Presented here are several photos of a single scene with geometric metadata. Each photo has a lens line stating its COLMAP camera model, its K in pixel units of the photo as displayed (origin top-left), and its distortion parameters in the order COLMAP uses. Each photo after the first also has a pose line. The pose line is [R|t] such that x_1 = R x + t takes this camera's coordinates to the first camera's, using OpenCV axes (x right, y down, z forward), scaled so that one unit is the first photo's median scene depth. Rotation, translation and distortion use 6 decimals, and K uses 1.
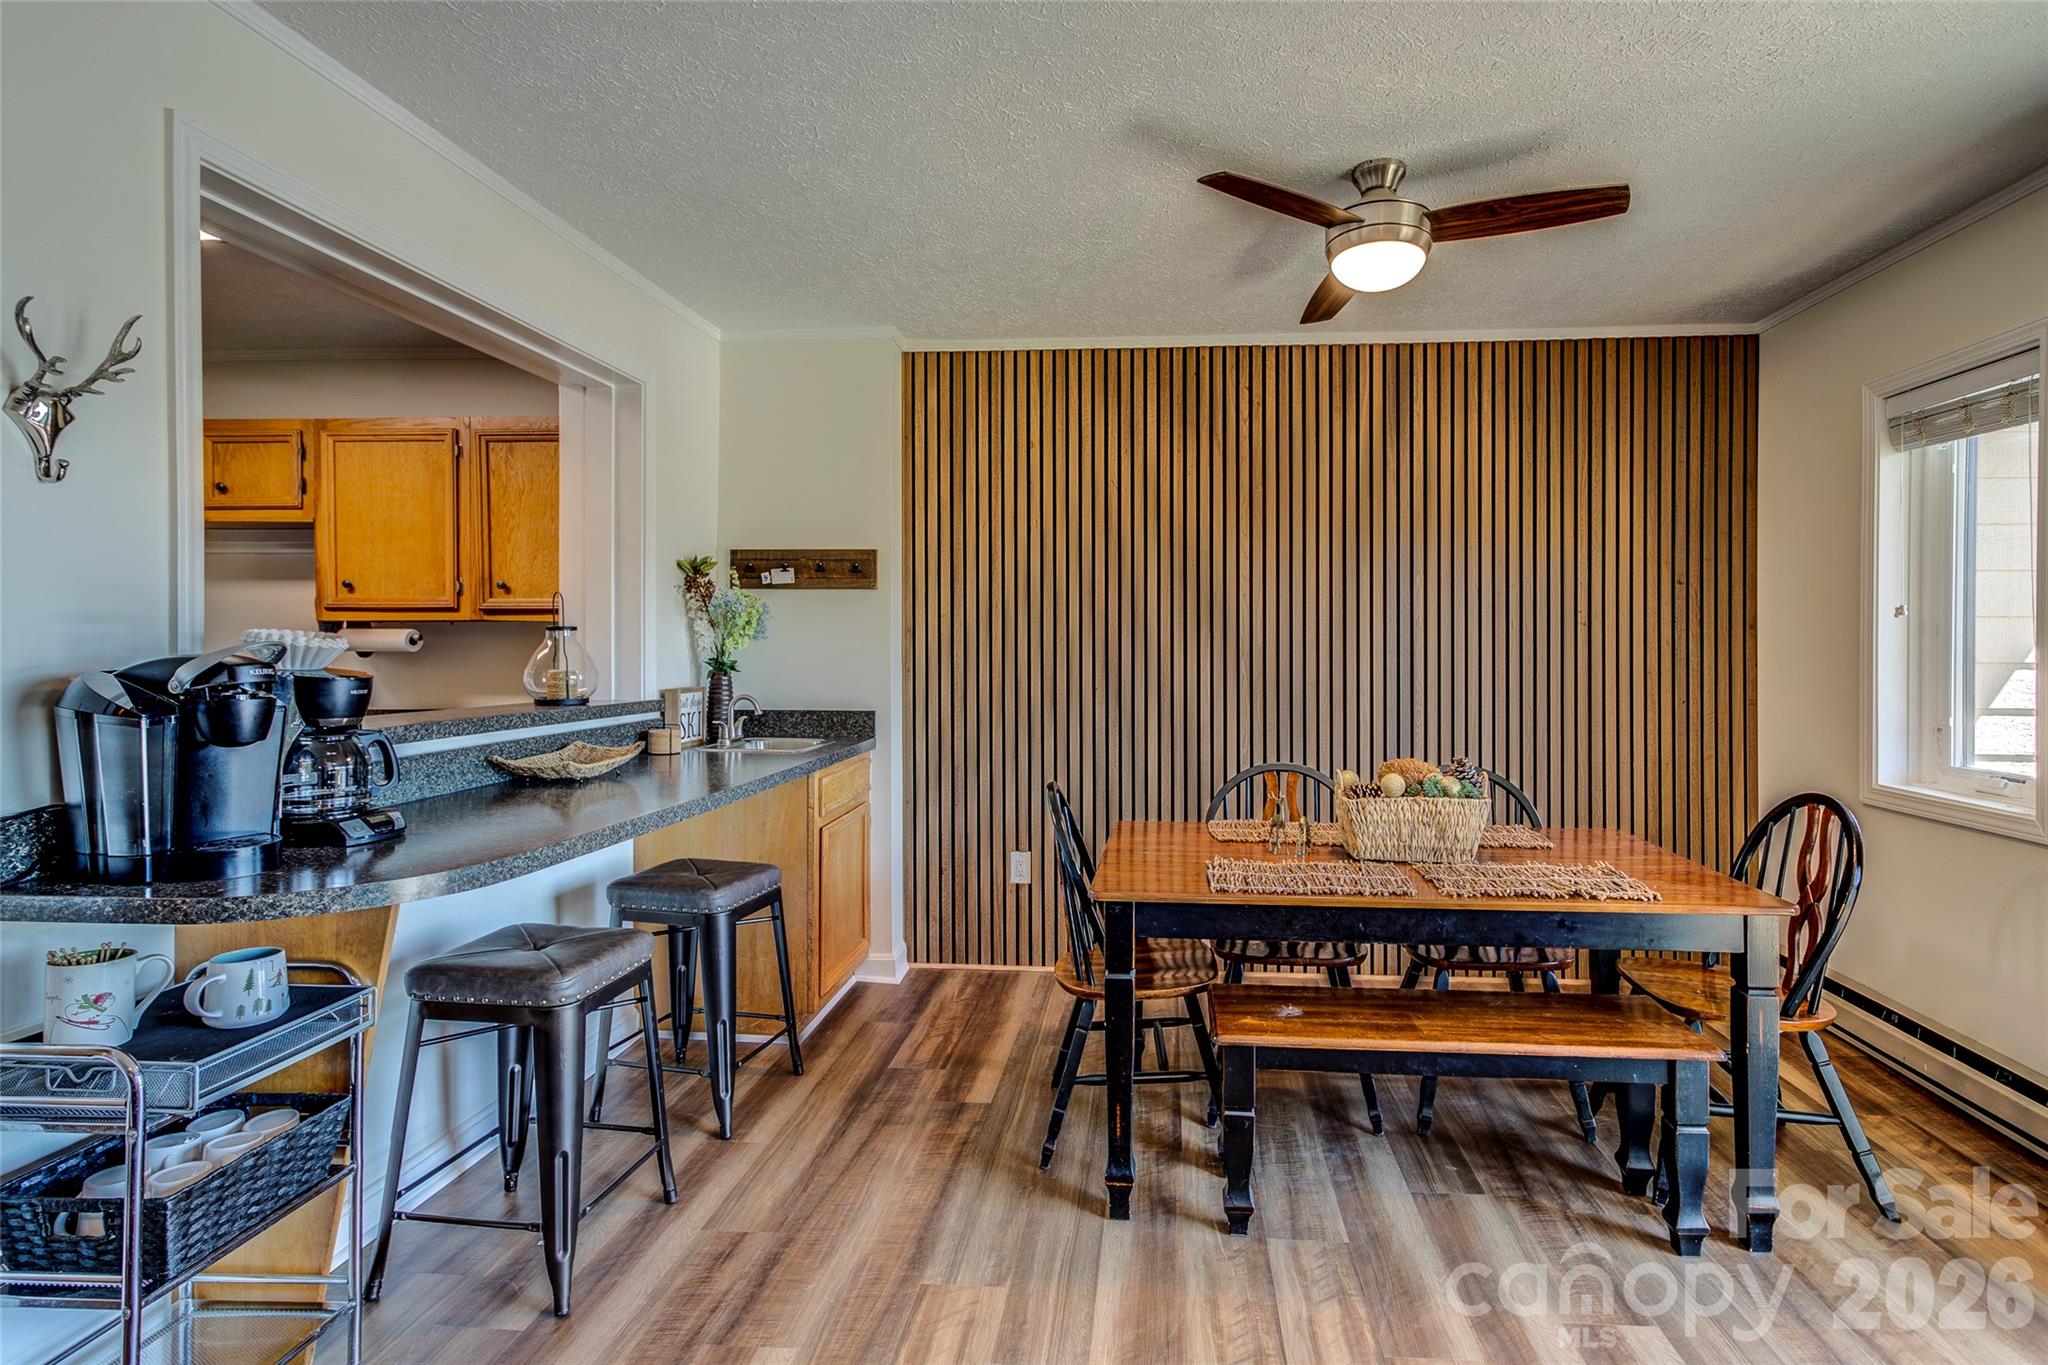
lens RADIAL K [[1018.2, 0, 1103.7], [0, 1018.2, 655.5], [0, 0, 1]] dist [0.002885, 0.005003]
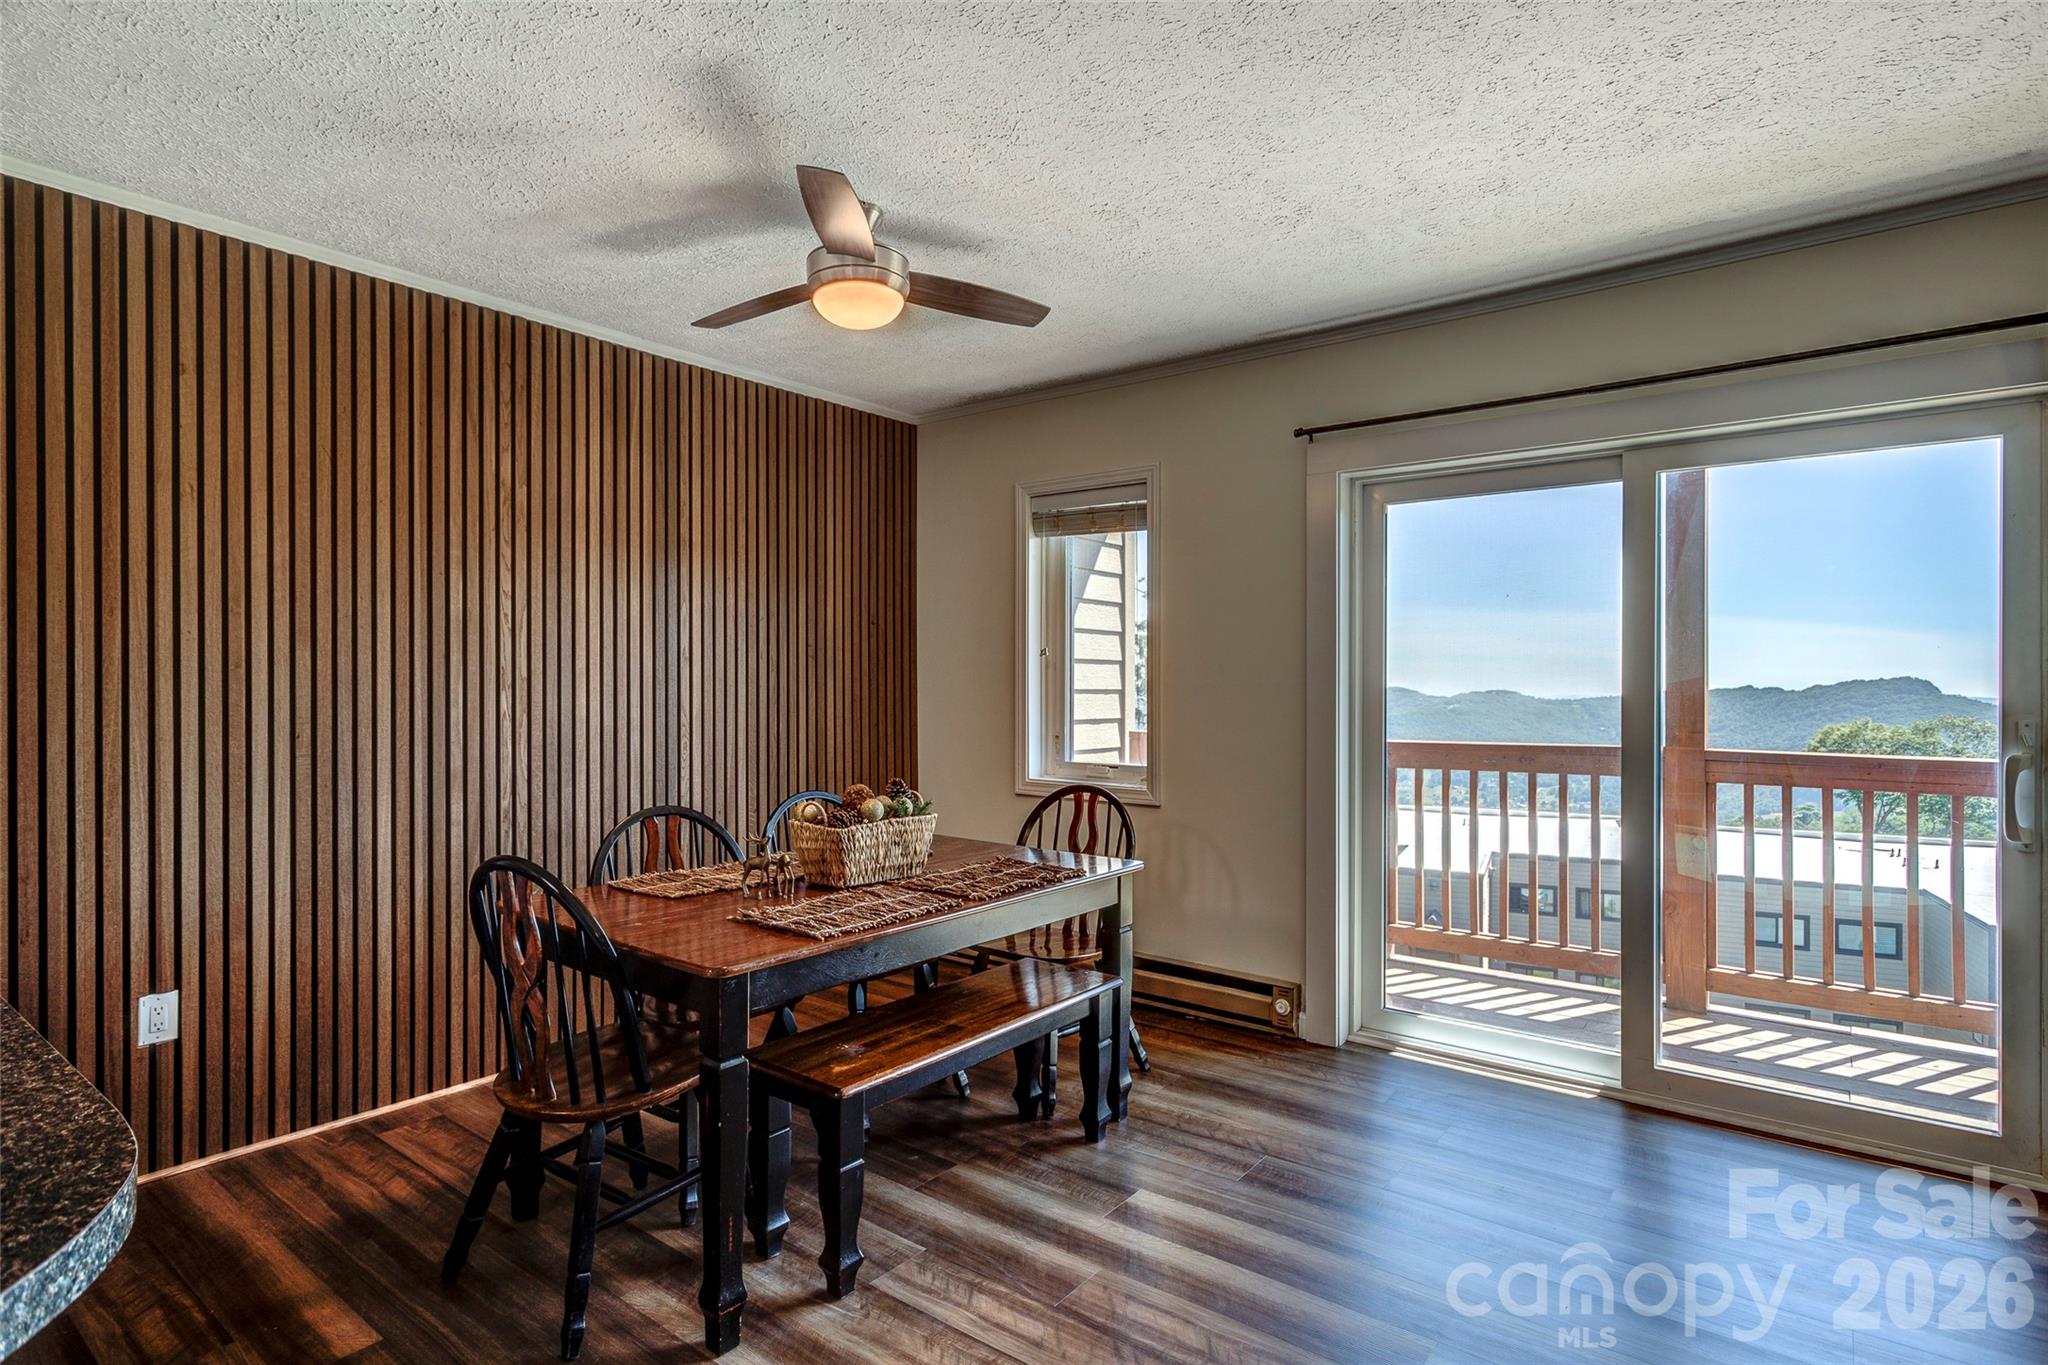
lens RADIAL K [[1047.0, 0, 1019.8], [0, 1047.0, 681.8], [0, 0, 1]] dist [-0.001454, 0.004079]
pose [[0.565408, -0.001312, 0.824810, -0.408844], [0.007711, 0.999963, -0.003695, 0.001627], [-0.824775, 0.008449, 0.565397, 0.219654]]
